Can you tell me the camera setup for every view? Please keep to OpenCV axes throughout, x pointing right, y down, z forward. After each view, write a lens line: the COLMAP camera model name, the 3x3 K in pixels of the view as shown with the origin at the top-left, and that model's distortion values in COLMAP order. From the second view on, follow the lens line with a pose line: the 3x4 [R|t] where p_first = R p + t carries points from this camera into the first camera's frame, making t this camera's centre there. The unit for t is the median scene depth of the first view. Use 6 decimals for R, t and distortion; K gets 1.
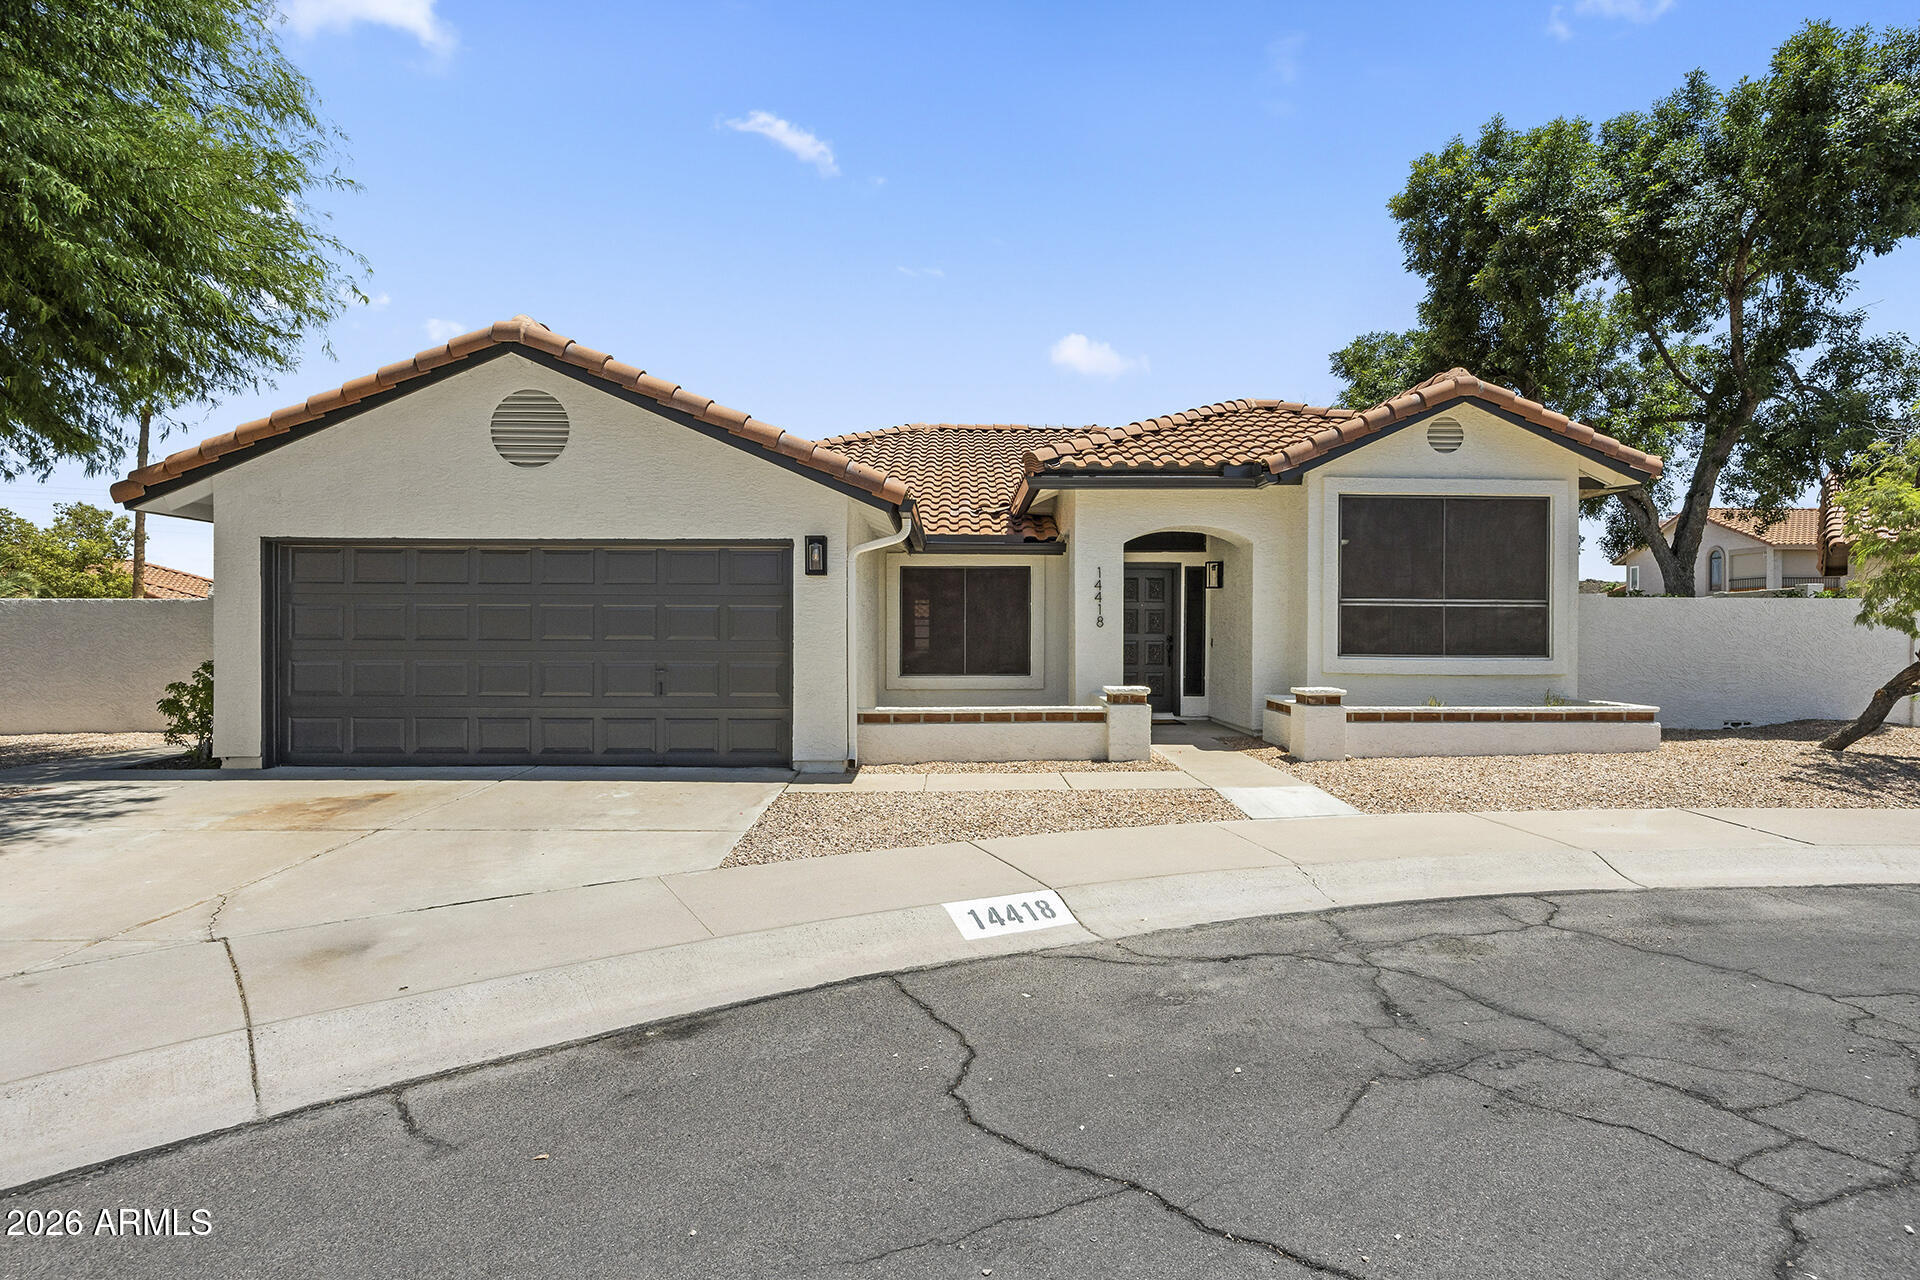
lens RADIAL K [[964.2, 0, 960.0], [0, 964.2, 640.0], [0, 0, 1]] dist [-0.009382, 0.000023]
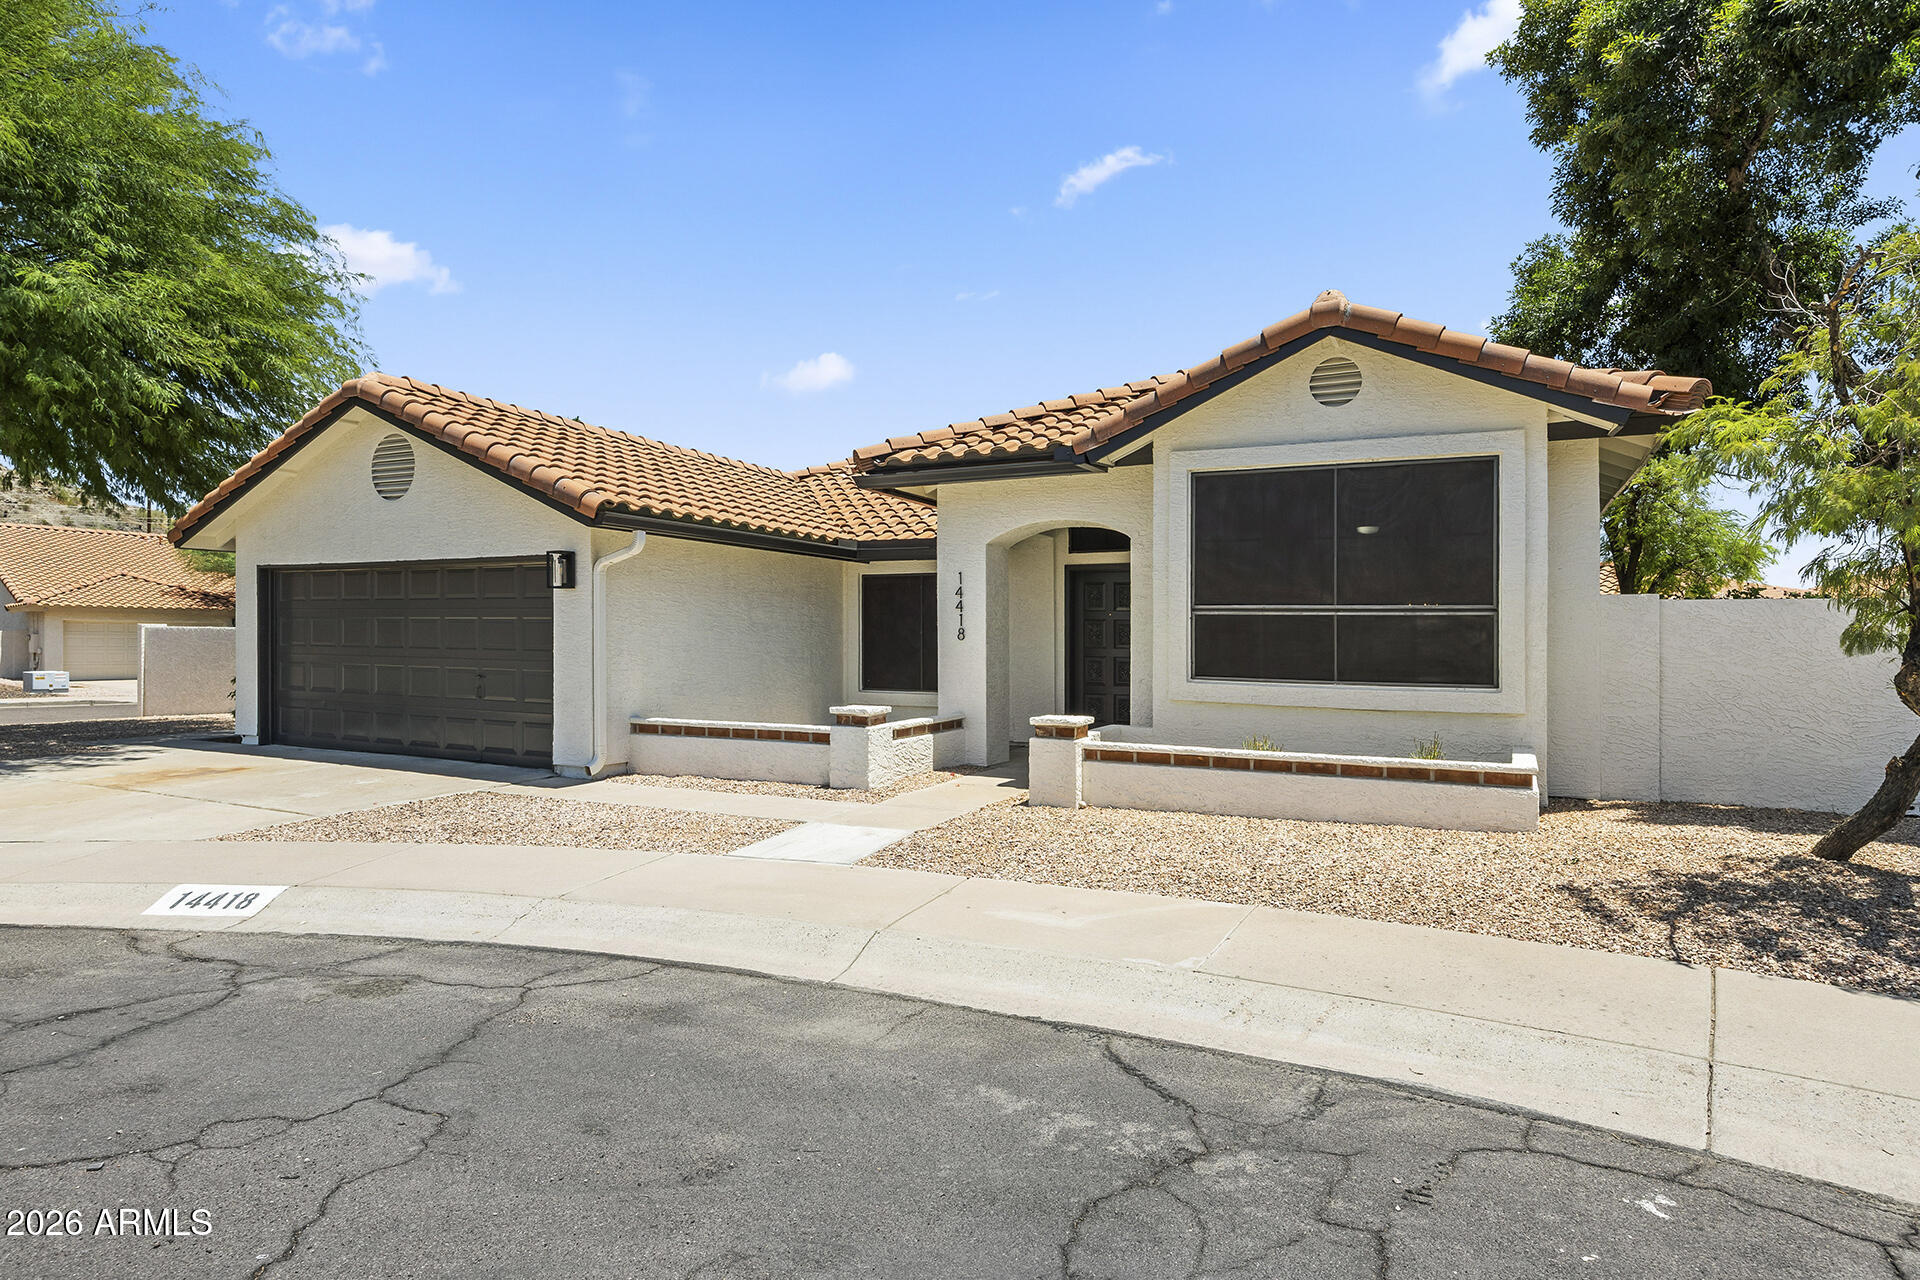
lens RADIAL K [[1049.7, 0, 960.0], [0, 1049.7, 640.0], [0, 0, 1]] dist [-0.005513, -0.001853]
pose [[0.885840, 0.006454, -0.463947, 0.741029], [-0.012578, 0.999870, -0.010105, -0.004661], [0.463821, 0.014786, 0.885805, 0.186790]]
